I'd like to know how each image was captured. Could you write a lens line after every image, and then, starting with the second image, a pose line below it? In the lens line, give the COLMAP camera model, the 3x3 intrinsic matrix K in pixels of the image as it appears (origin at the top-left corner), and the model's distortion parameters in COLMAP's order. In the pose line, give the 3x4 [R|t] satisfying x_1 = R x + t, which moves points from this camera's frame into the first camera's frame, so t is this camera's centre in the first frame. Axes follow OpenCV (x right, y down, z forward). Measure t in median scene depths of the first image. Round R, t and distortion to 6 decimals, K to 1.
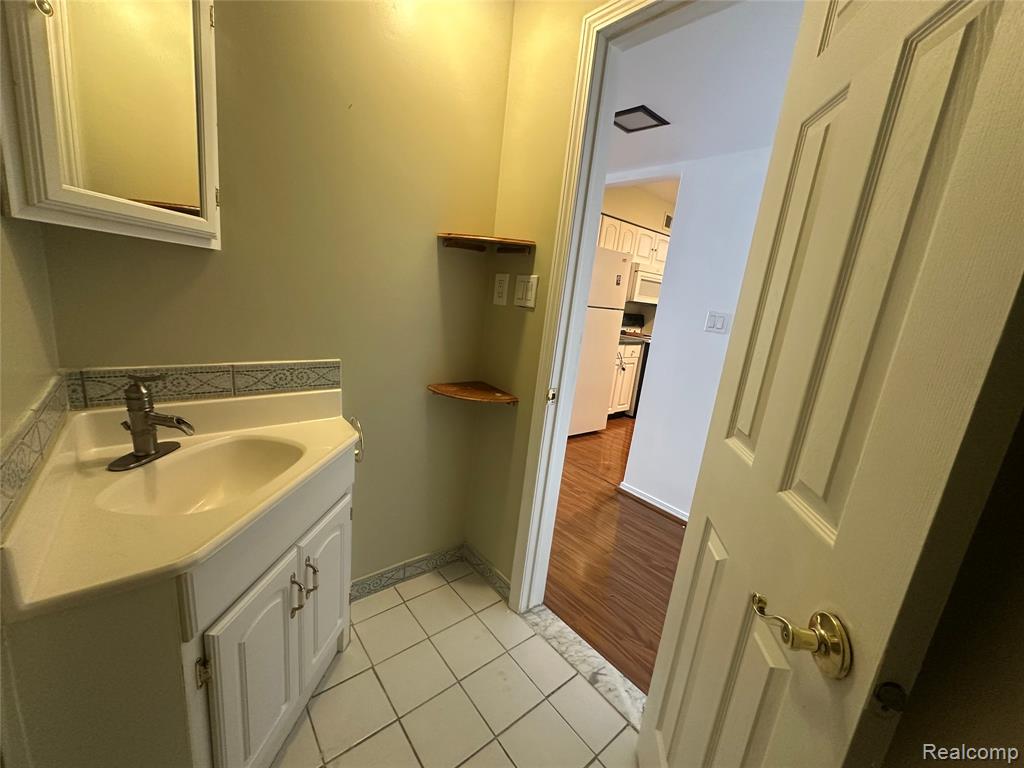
lens RADIAL K [[408.3, 0, 511.2], [0, 408.3, 382.3], [0, 0, 1]] dist [-0.000905, -0.000947]
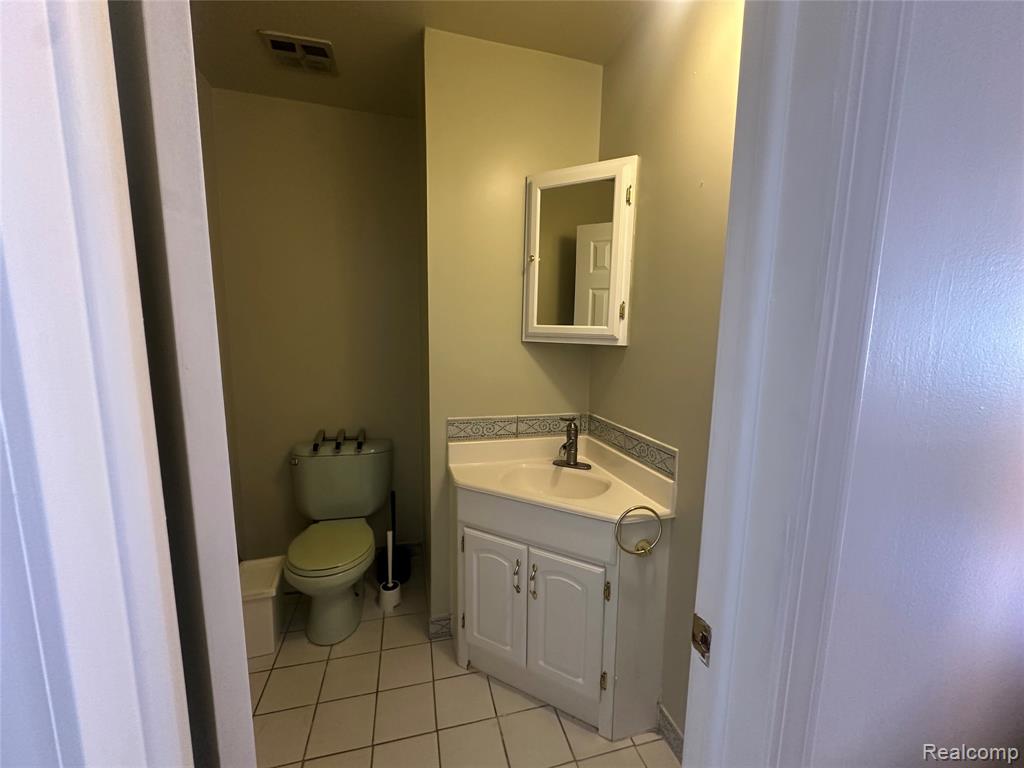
lens RADIAL K [[408.3, 0, 512.7], [0, 408.3, 387.3], [0, 0, 1]] dist [-0.000905, -0.000947]
pose [[-0.425680, 0.006835, -0.904848, 0.614481], [-0.257821, 0.957607, 0.128523, -0.230124], [0.867367, 0.287998, -0.405872, 1.093950]]
